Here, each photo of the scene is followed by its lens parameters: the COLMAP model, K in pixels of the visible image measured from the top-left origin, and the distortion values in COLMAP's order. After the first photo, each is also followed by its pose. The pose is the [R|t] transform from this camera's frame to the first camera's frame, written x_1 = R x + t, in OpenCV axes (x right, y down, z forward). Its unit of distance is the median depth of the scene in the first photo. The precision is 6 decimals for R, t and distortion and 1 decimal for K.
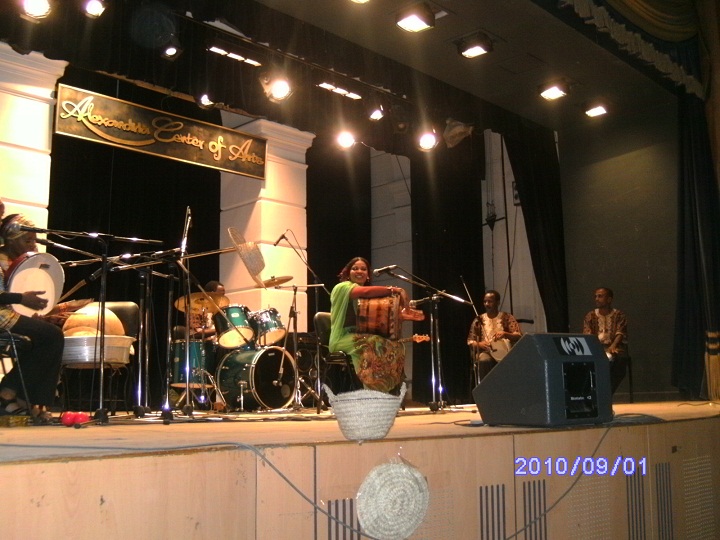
lens RADIAL K [[776.5, 0, 355.9], [0, 776.5, 266.8], [0, 0, 1]] dist [-0.116647, 0.000000]
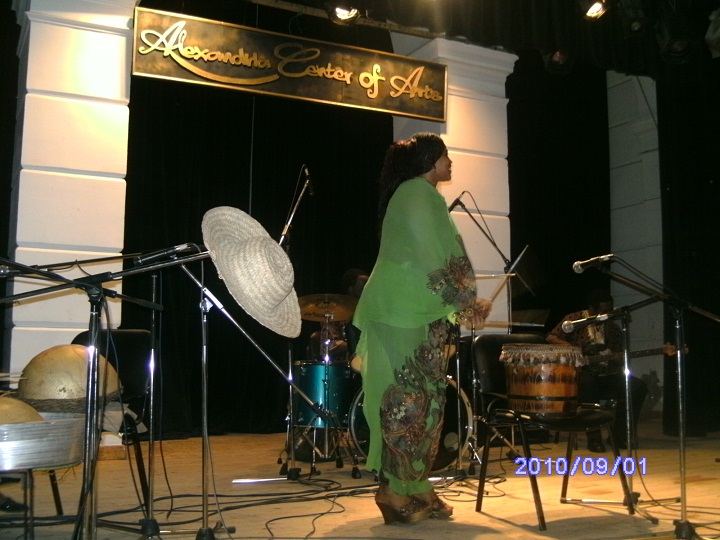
lens RADIAL K [[776.5, 0, 363.9], [0, 776.5, 275.4], [0, 0, 1]] dist [-0.116647, 0.000000]
pose [[0.948269, -0.011356, -0.317266, 0.044296], [0.032500, 0.997582, 0.061432, -0.019782], [0.315801, -0.068565, 0.946345, 0.341223]]
